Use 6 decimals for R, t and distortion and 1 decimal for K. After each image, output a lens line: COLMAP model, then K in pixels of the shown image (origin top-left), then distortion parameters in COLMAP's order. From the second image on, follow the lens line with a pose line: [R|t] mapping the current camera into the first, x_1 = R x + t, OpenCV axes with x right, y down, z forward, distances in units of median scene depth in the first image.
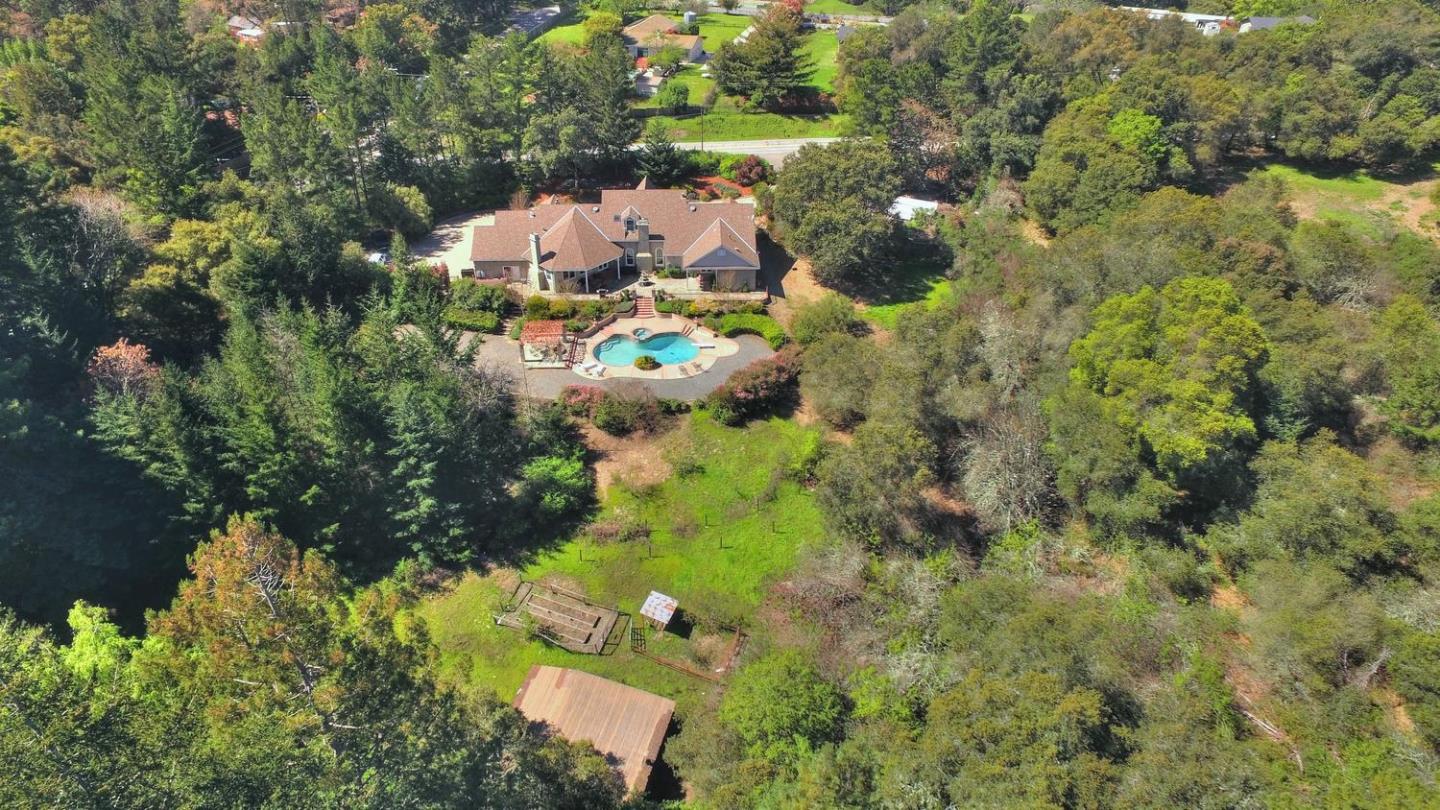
lens RADIAL K [[843.9, 0, 720.0], [0, 843.9, 405.0], [0, 0, 1]] dist [-0.125677, 0.091381]
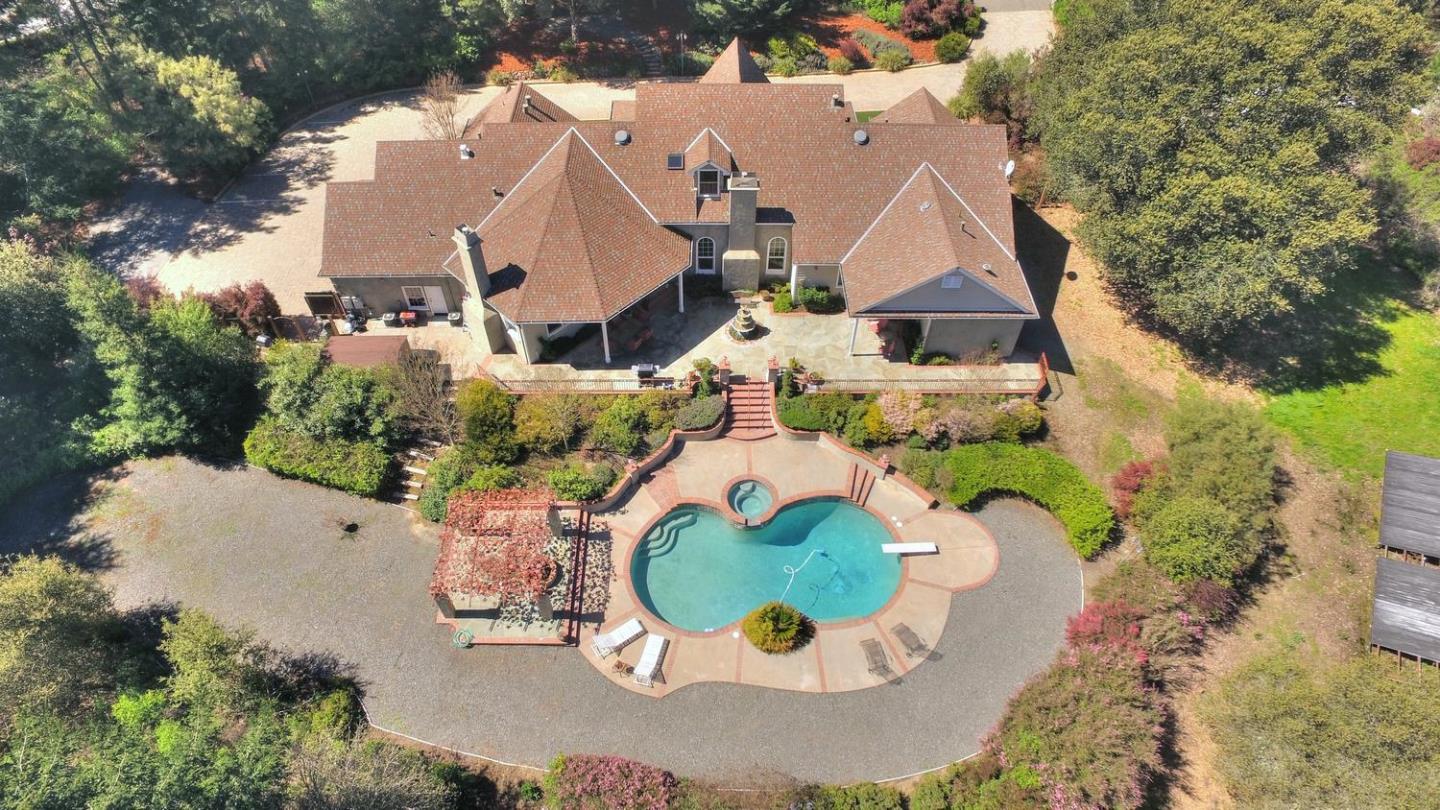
lens RADIAL K [[843.9, 0, 720.0], [0, 843.9, 405.0], [0, 0, 1]] dist [-0.125677, 0.091381]
pose [[0.999897, 0.012685, -0.006648, -0.101523], [-0.010600, 0.967654, 0.252059, -0.220539], [0.009630, -0.251963, 0.967689, 0.605456]]
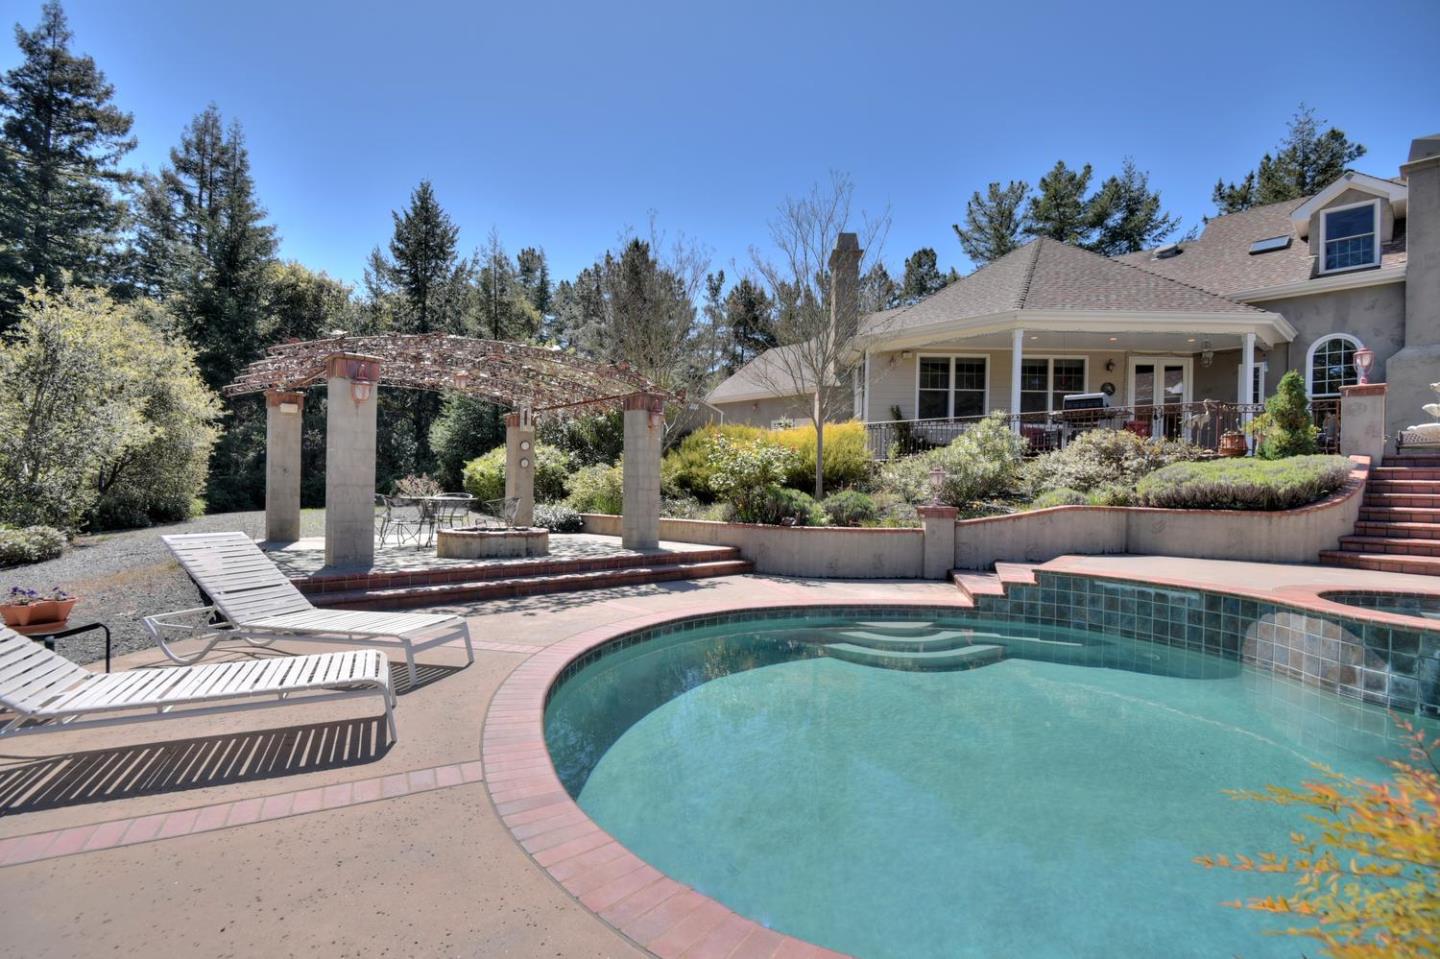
lens RADIAL K [[670.1, 0, 720.0], [0, 670.1, 479.5], [0, 0, 1]] dist [-0.021231, -0.000241]
pose [[0.651542, -0.011604, -0.758523, -0.090176], [-0.449877, 0.799178, -0.398653, -0.045289], [0.610821, 0.600982, 0.515479, 0.899000]]
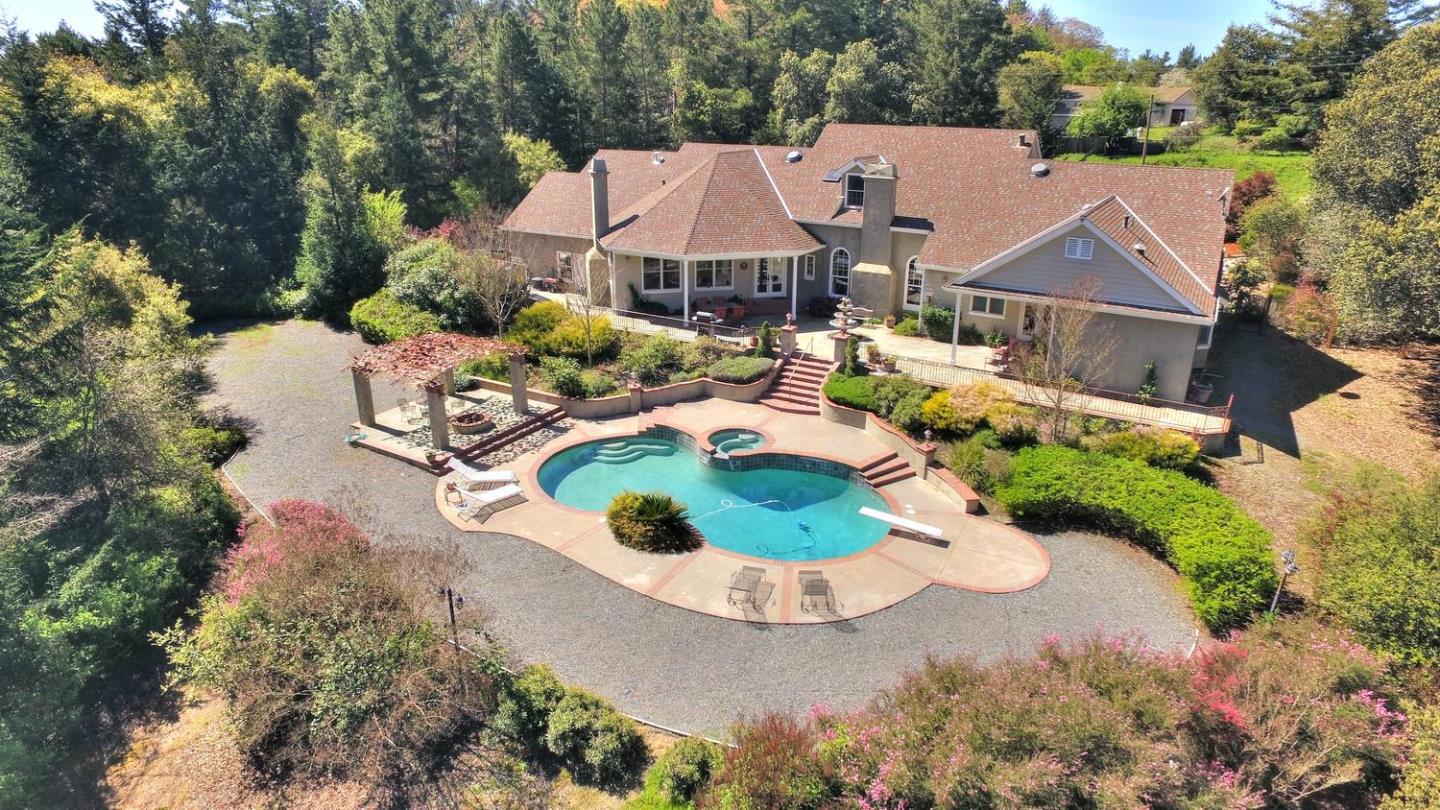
lens RADIAL K [[843.9, 0, 720.0], [0, 843.9, 405.0], [0, 0, 1]] dist [-0.125677, 0.091381]
pose [[0.839017, 0.179940, -0.513489, 0.053601], [-0.307823, 0.935162, -0.175263, -0.041113], [0.448659, 0.305112, 0.840007, 0.713112]]
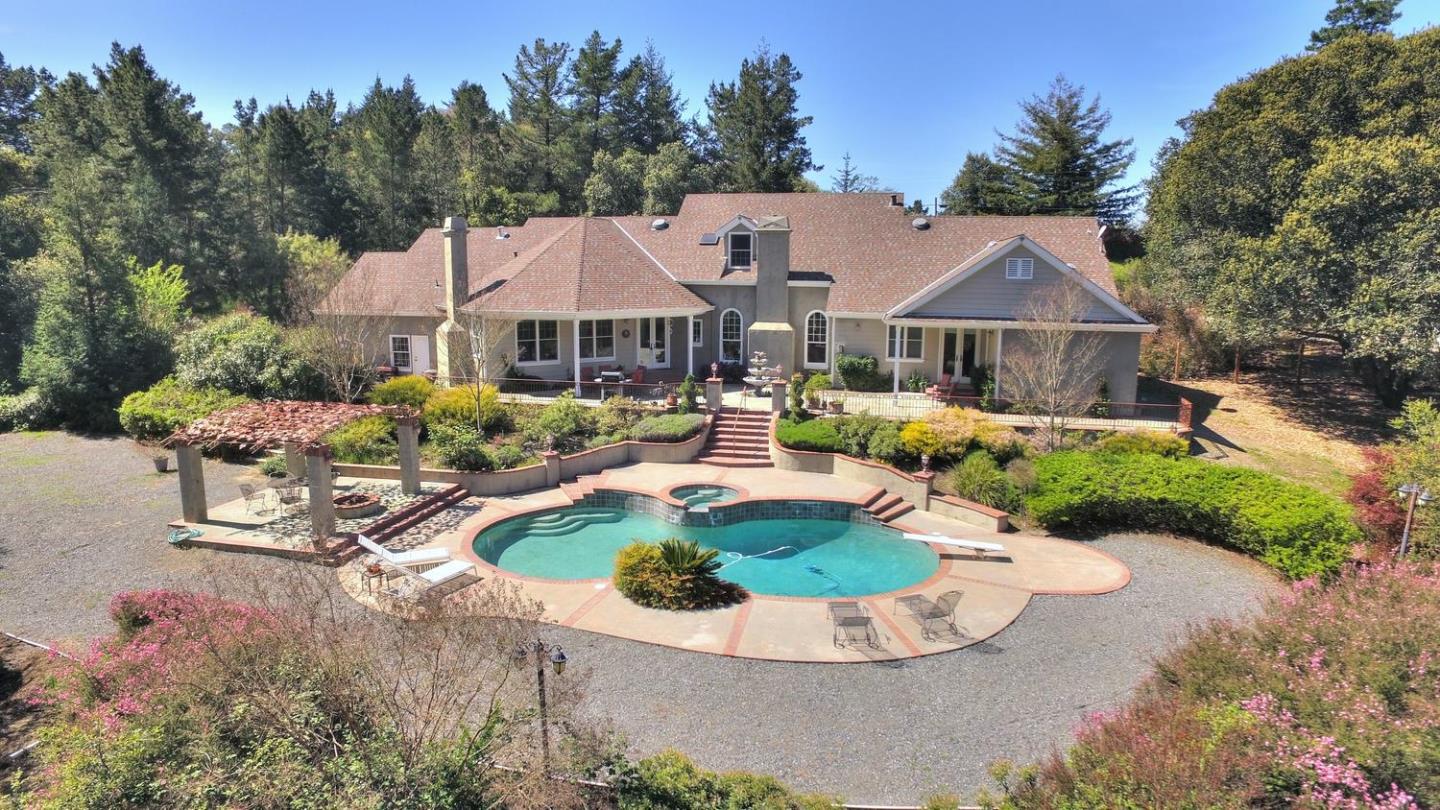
lens RADIAL K [[843.9, 0, 720.0], [0, 843.9, 405.0], [0, 0, 1]] dist [-0.125677, 0.091381]
pose [[0.968402, 0.034092, -0.247053, -0.025670], [-0.137973, 0.898444, -0.416847, -0.004843], [0.207752, 0.437762, 0.874759, 0.741322]]
